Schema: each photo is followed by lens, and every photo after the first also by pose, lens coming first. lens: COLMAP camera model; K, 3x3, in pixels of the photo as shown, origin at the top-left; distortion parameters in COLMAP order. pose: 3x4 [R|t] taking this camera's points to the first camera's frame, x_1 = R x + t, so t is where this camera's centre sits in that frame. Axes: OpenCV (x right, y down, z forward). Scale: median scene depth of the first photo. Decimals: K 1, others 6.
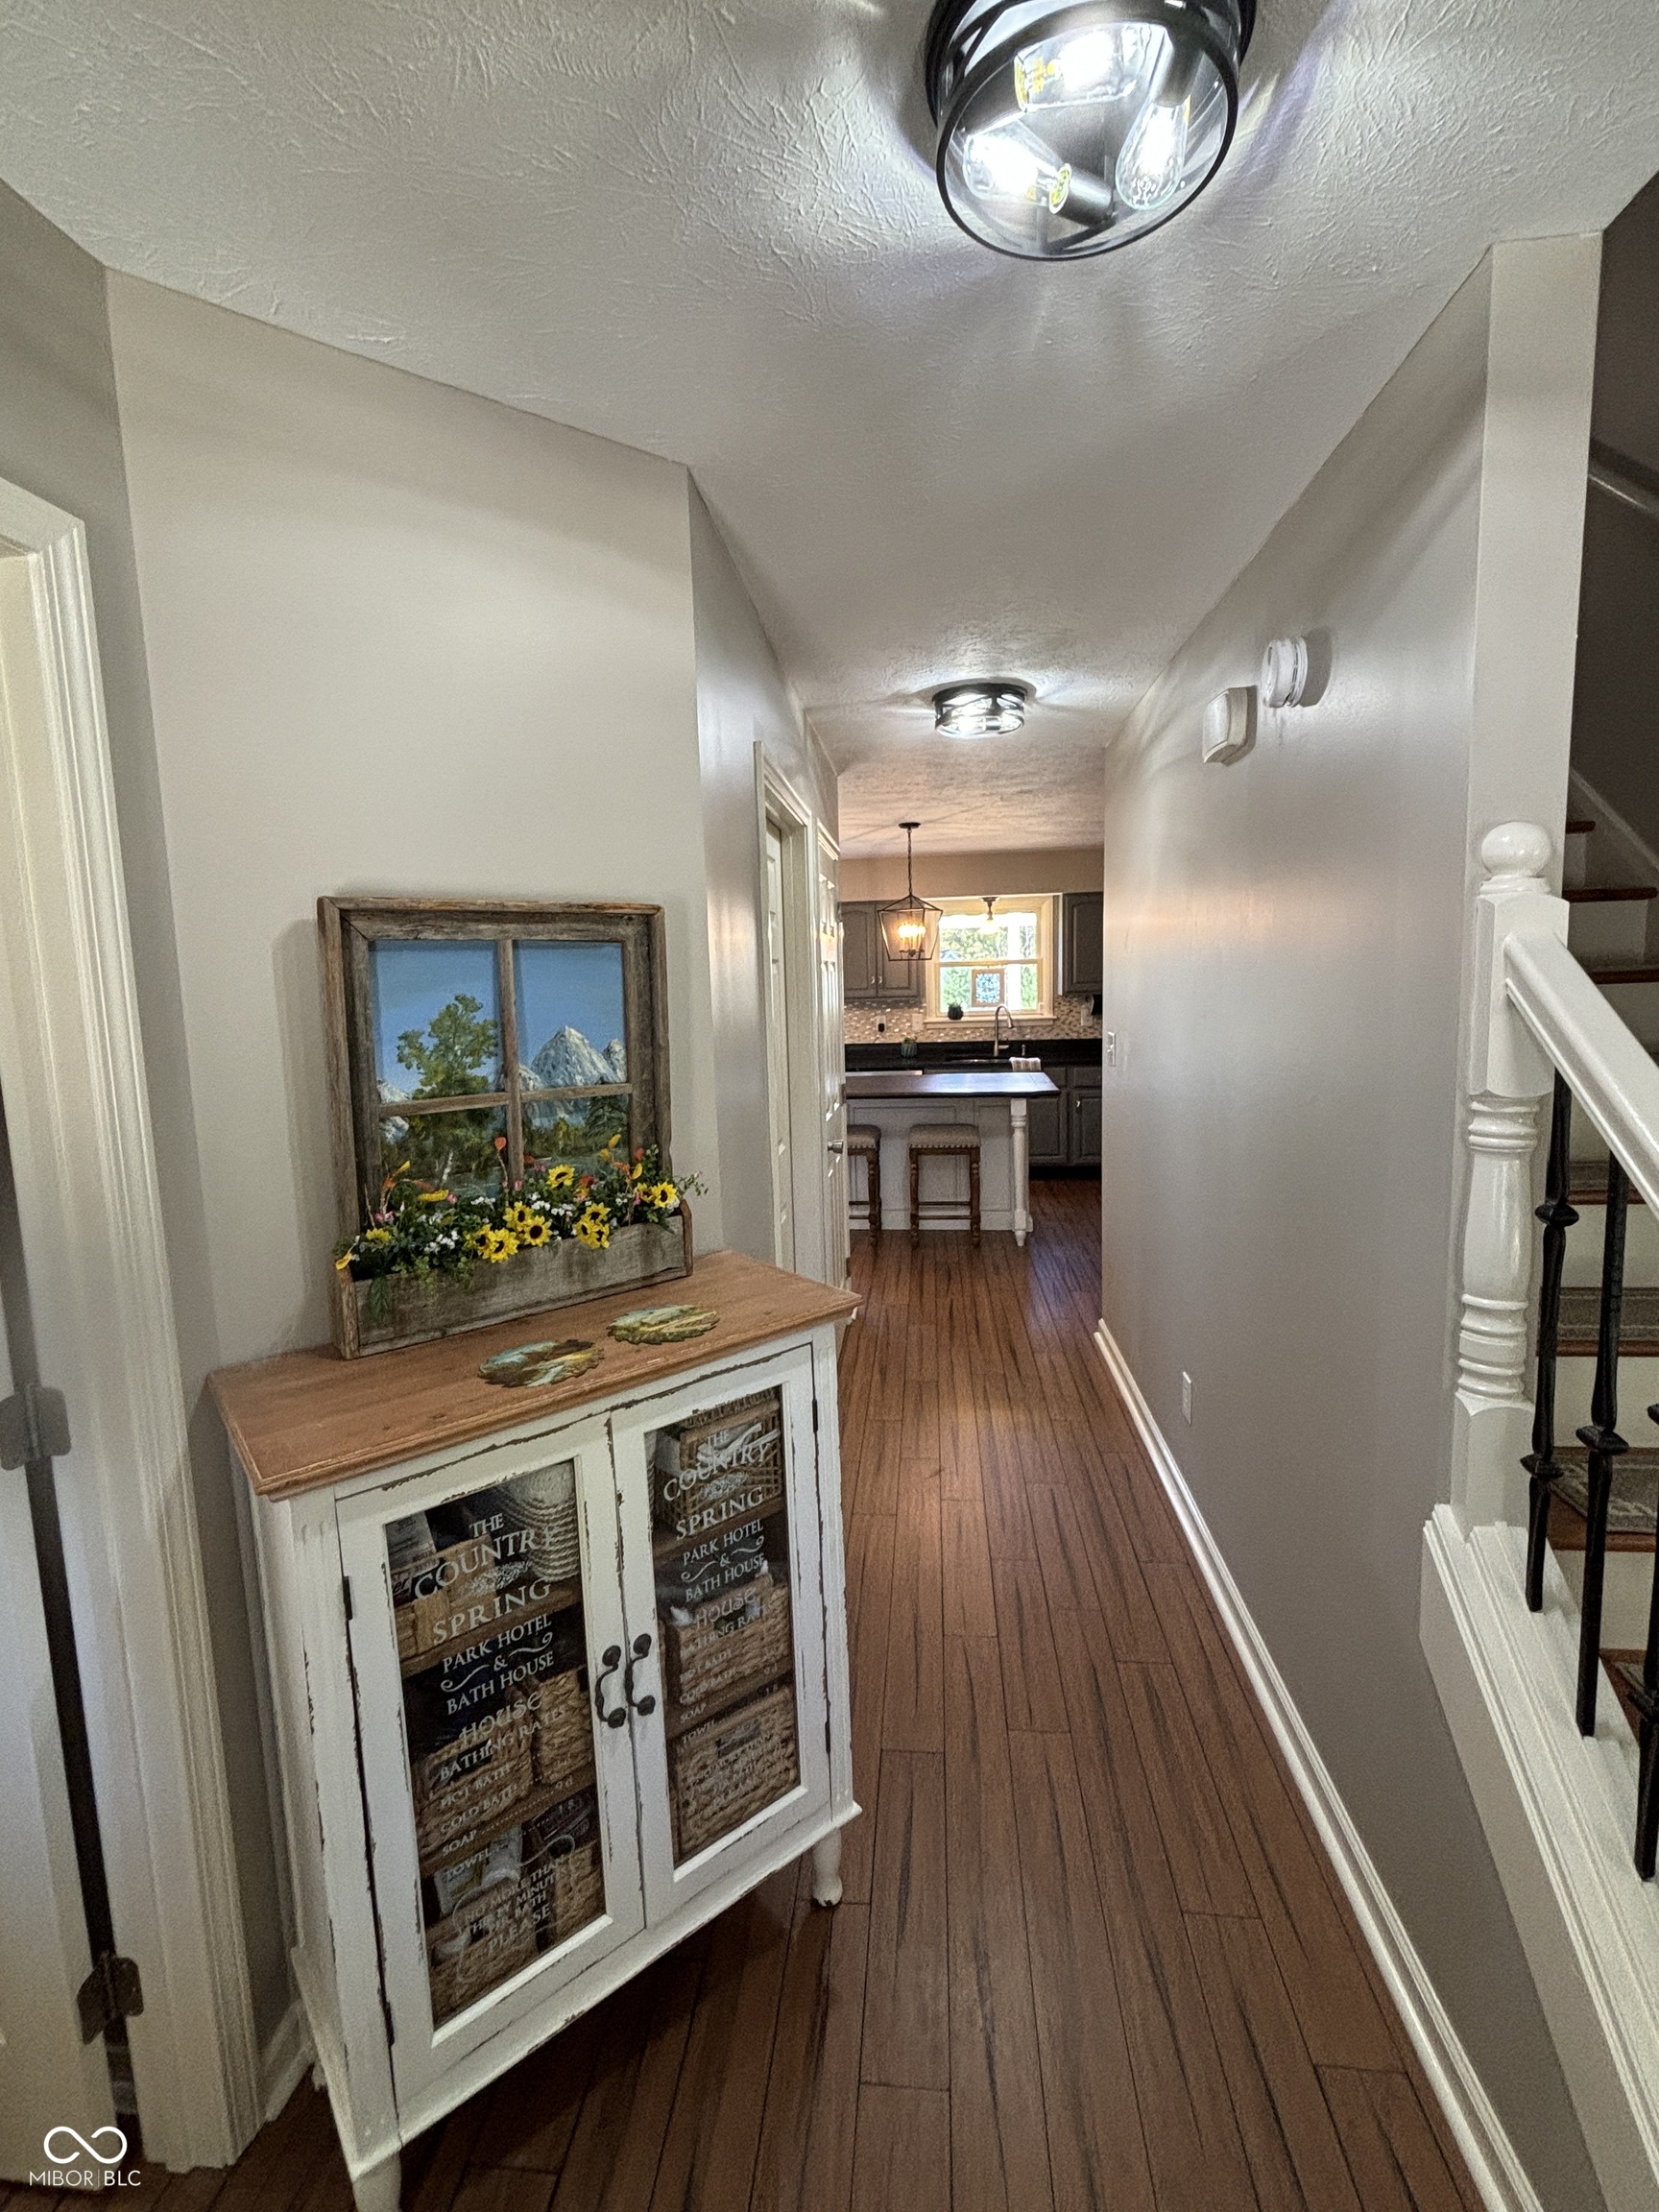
lens RADIAL K [[974.5, 0, 826.0], [0, 974.5, 1099.0], [0, 0, 1]] dist [0.000826, 0.000006]
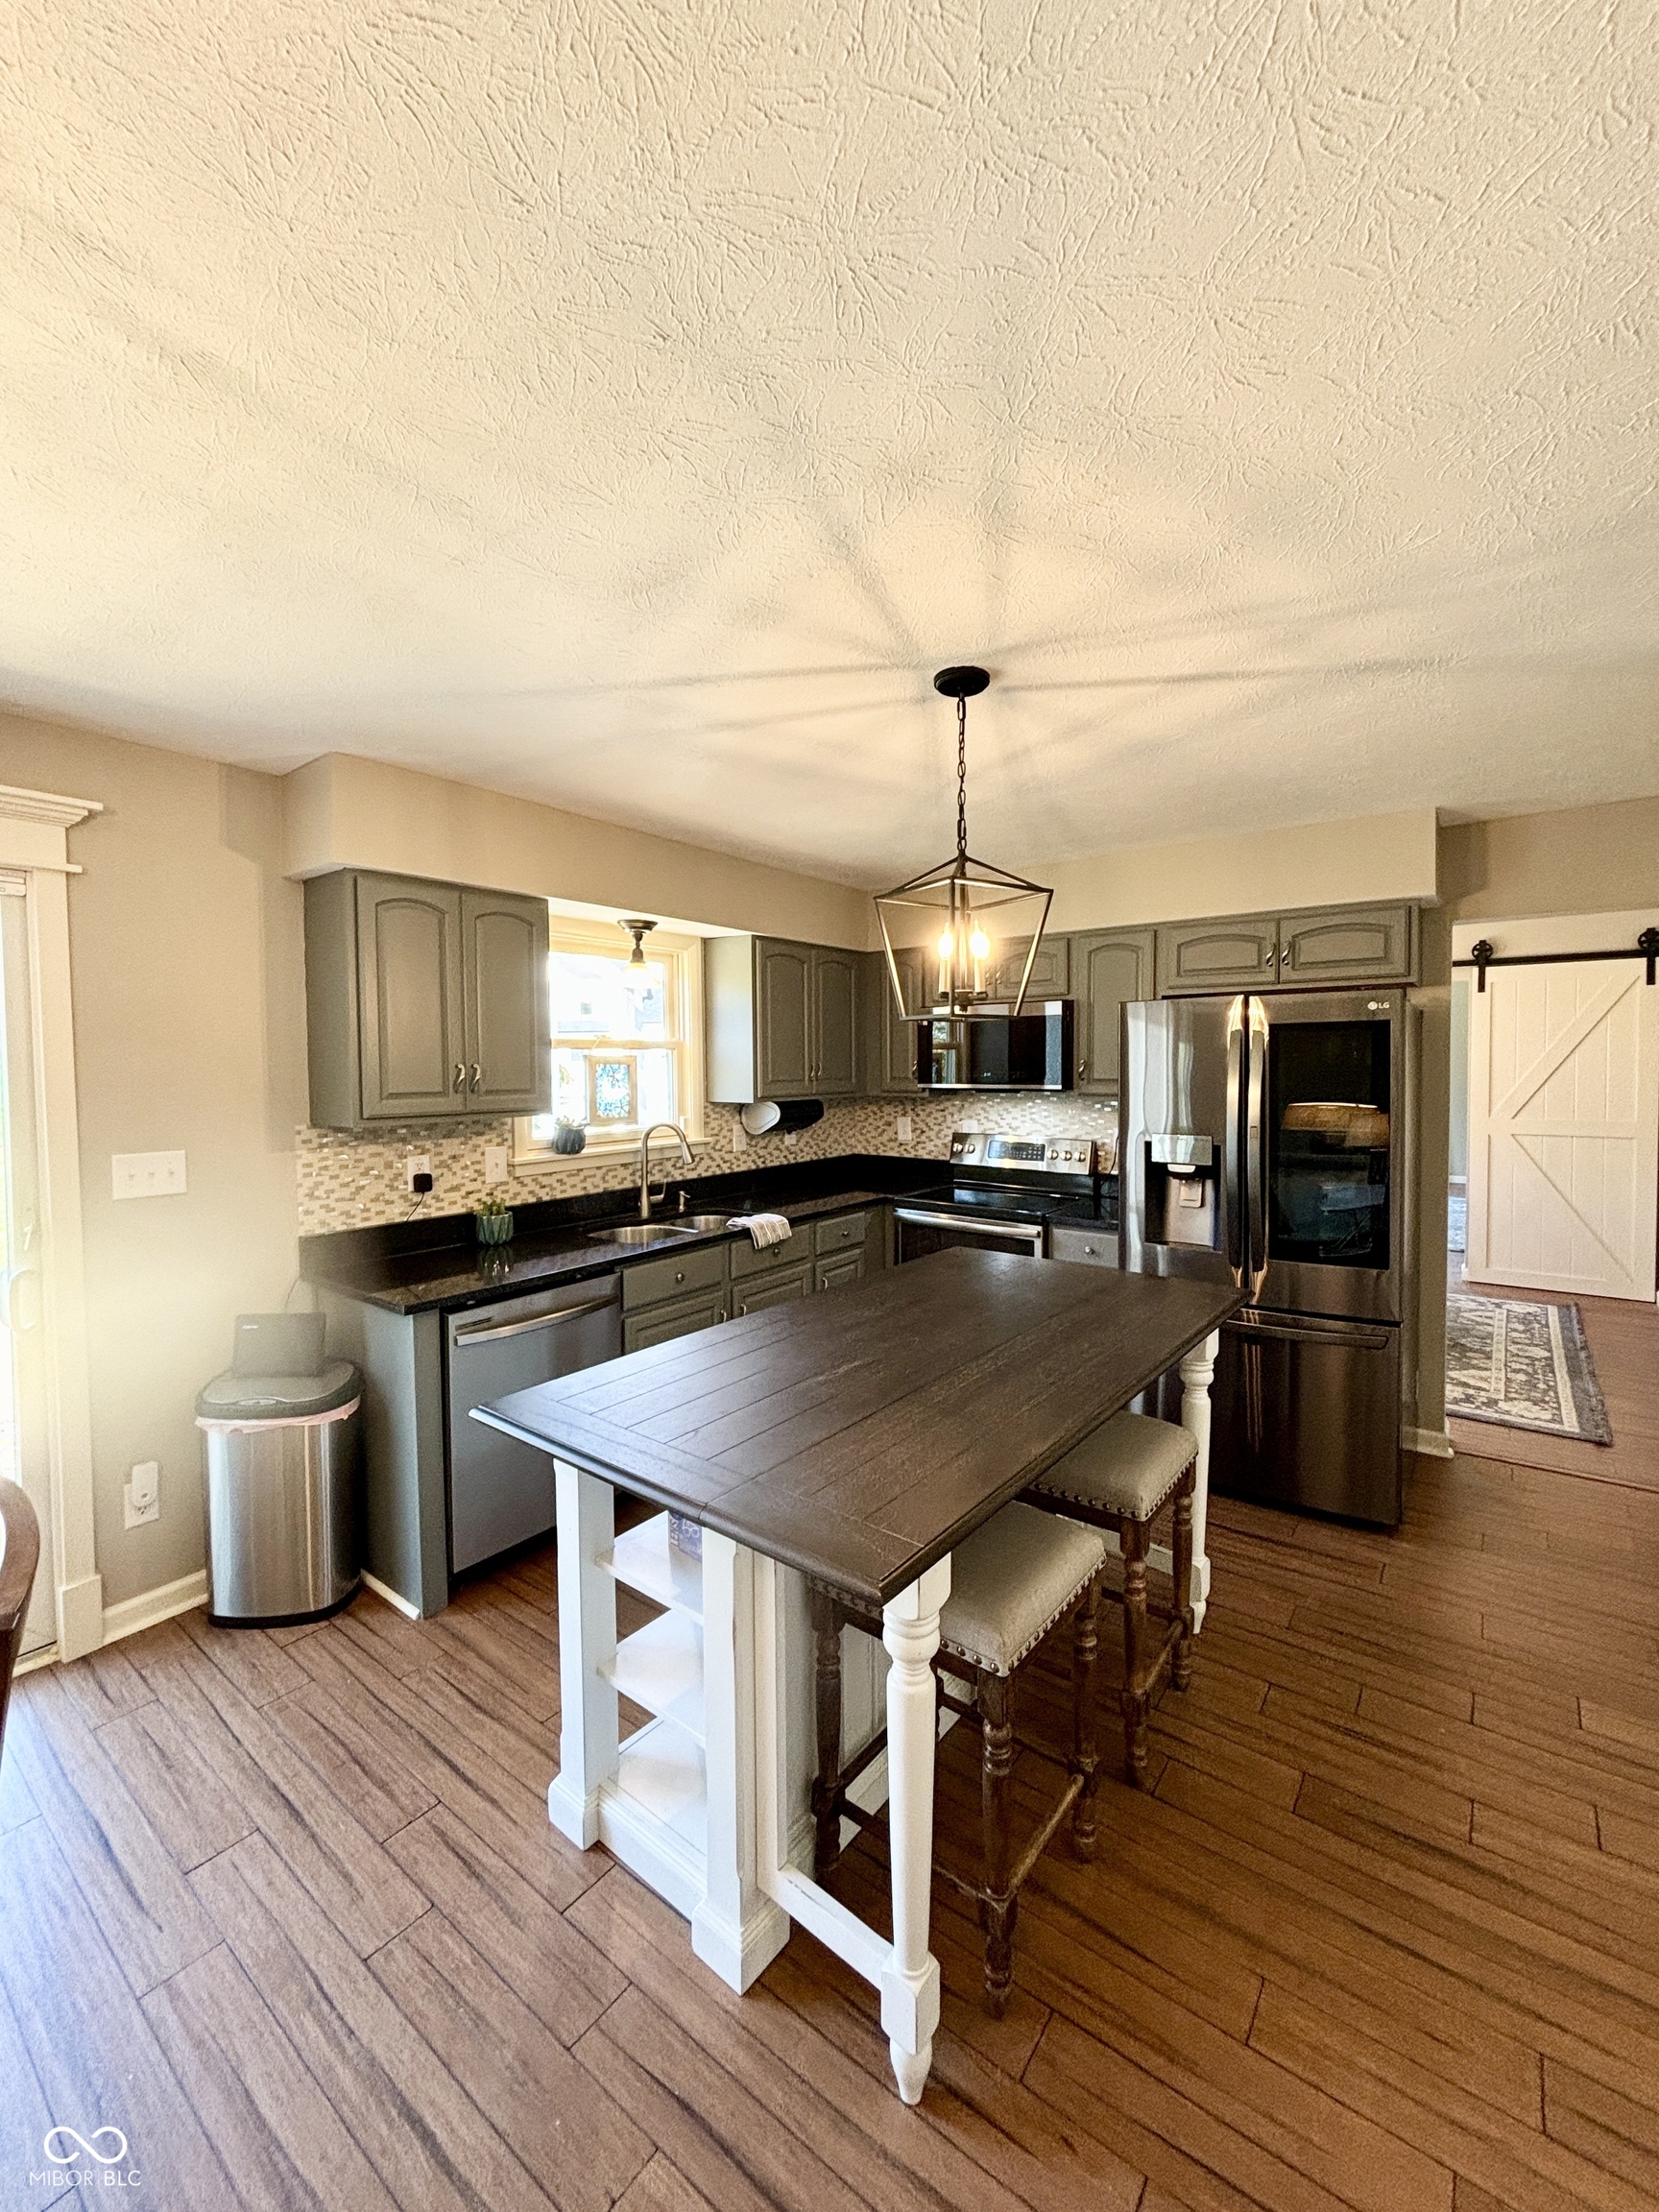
lens RADIAL K [[891.7, 0, 826.6], [0, 891.7, 1097.8], [0, 0, 1]] dist [0.003172, 0.000229]
pose [[0.522975, -0.008391, 0.852307, -0.188734], [0.103239, 0.993213, -0.053569, -0.072599], [-0.846073, 0.116007, 0.520292, 0.655233]]
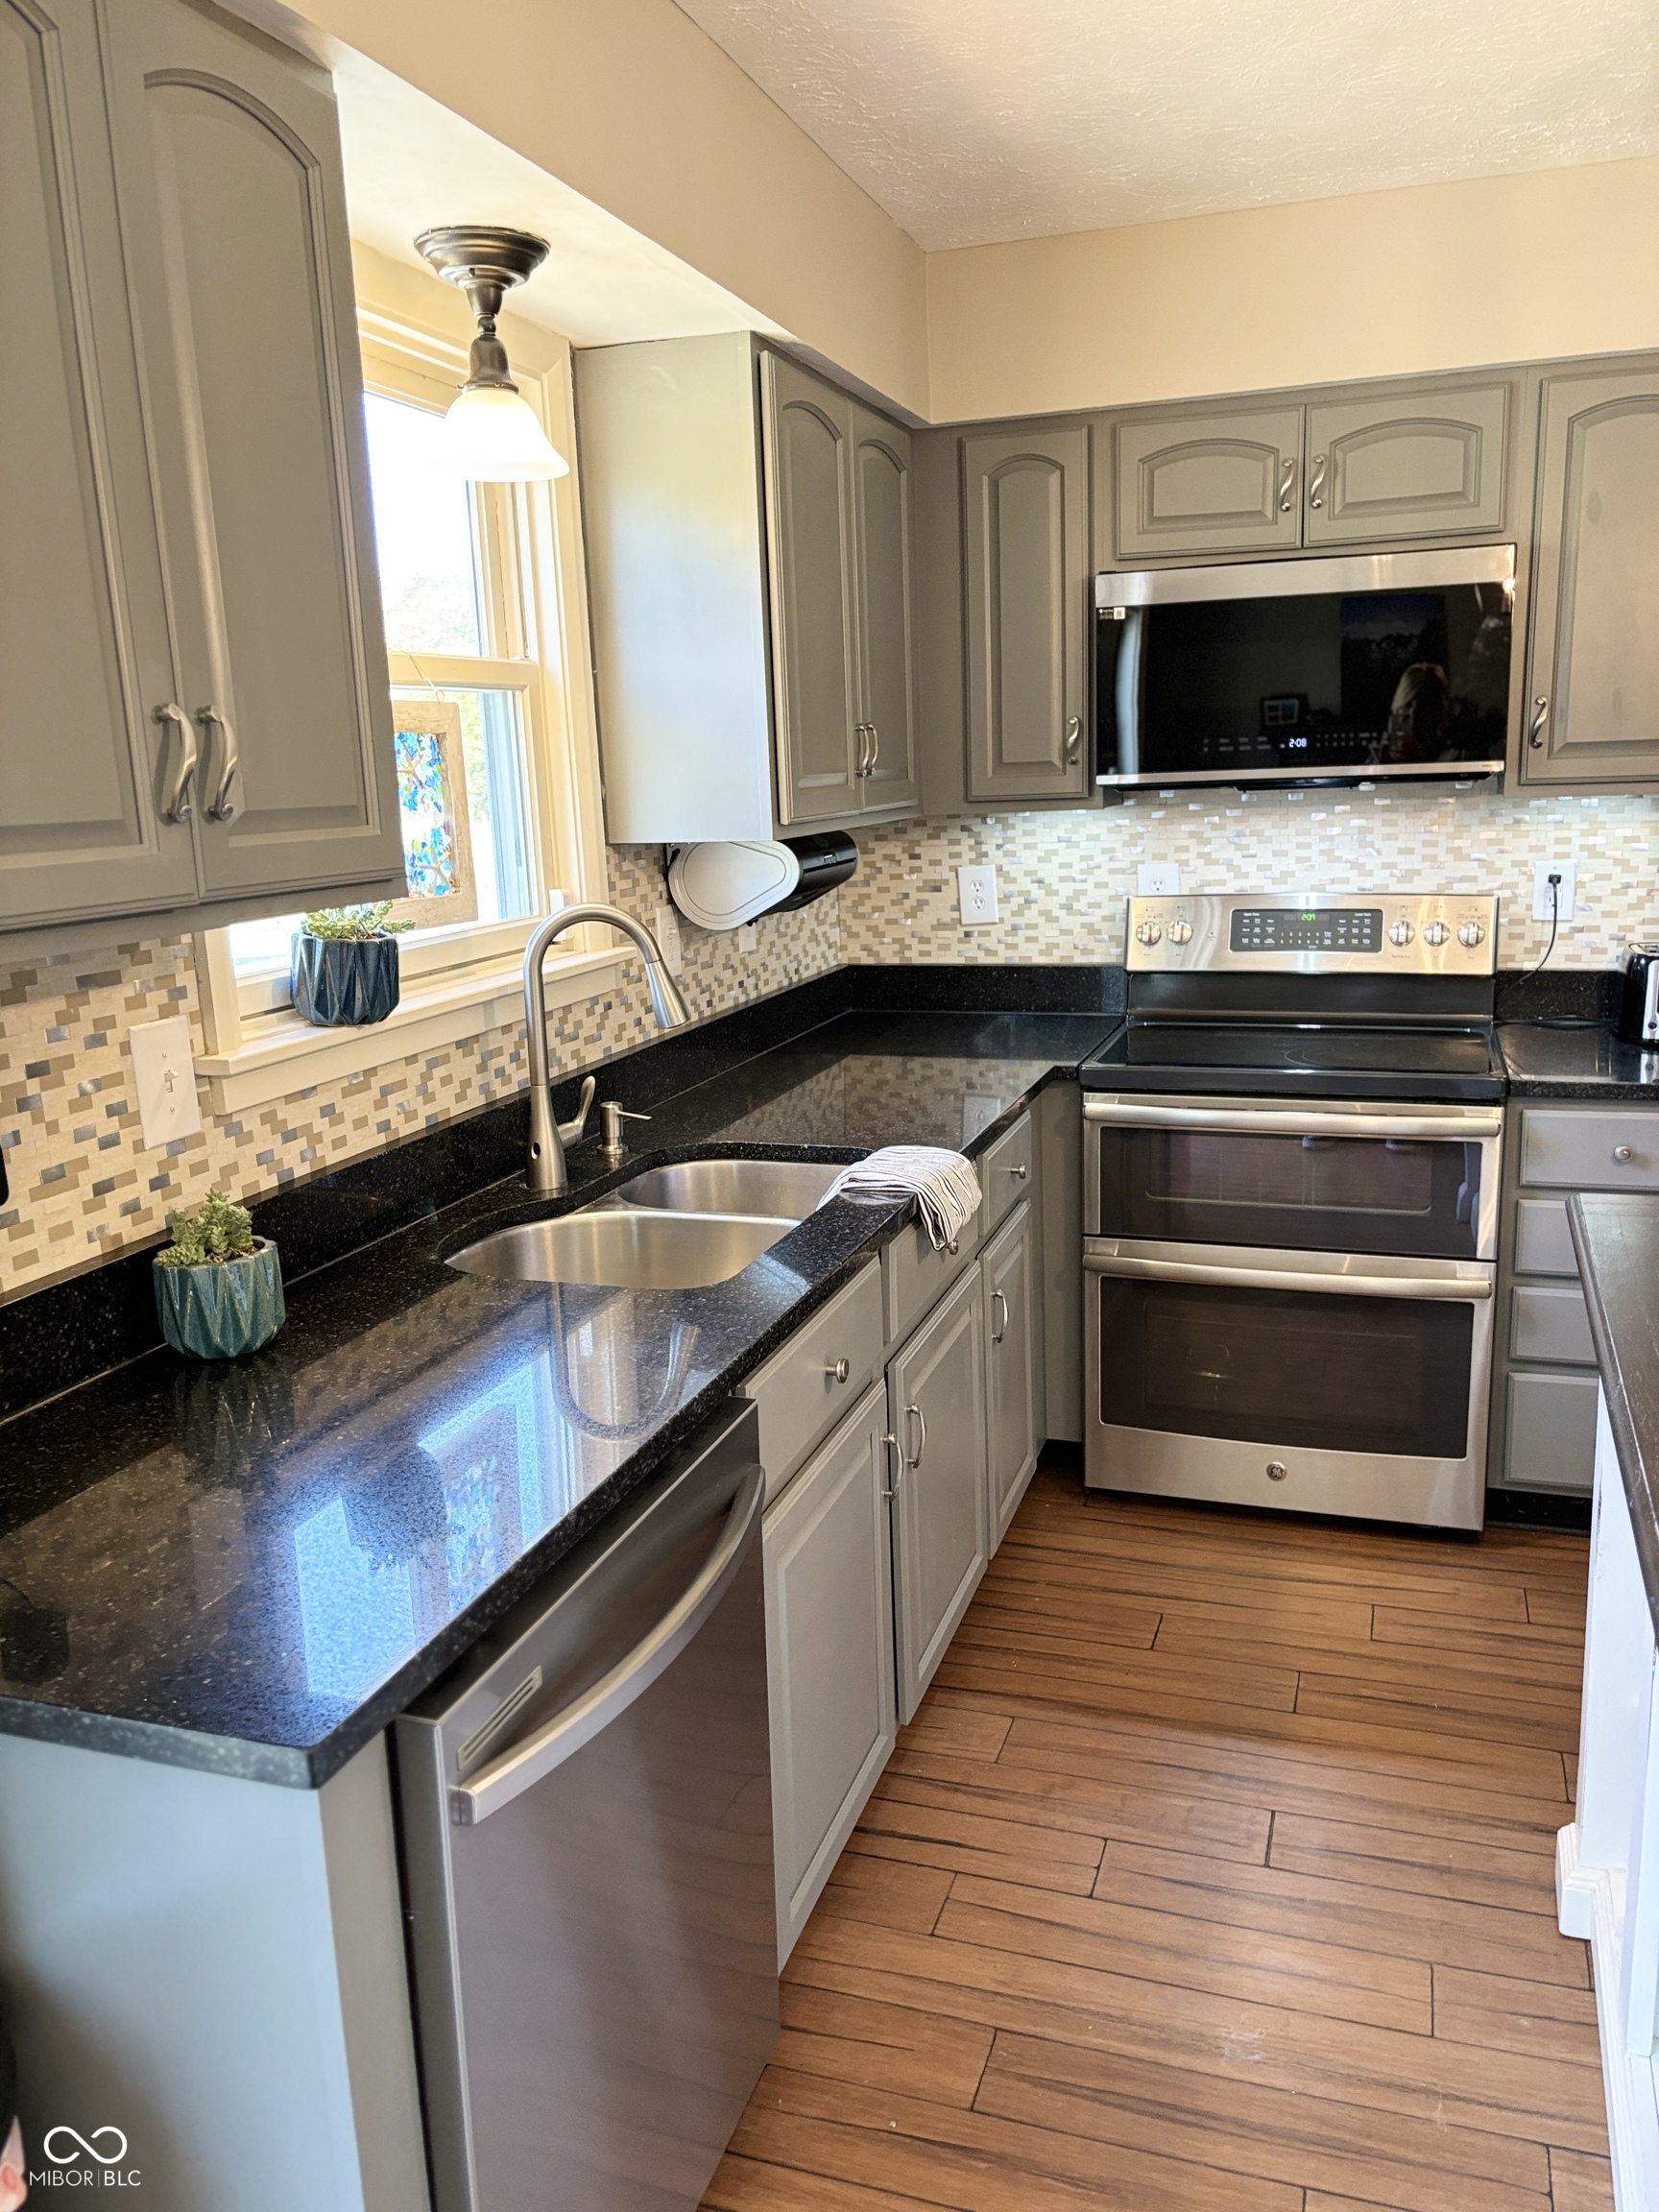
lens RADIAL K [[1681.0, 0, 821.0], [0, 1681.0, 1113.1], [0, 0, 1]] dist [0.038427, 0.002069]
pose [[0.230277, -0.178867, 0.956545, -0.111875], [0.159874, 0.976560, 0.144121, -0.095264], [-0.959902, 0.119739, 0.253476, 0.870540]]
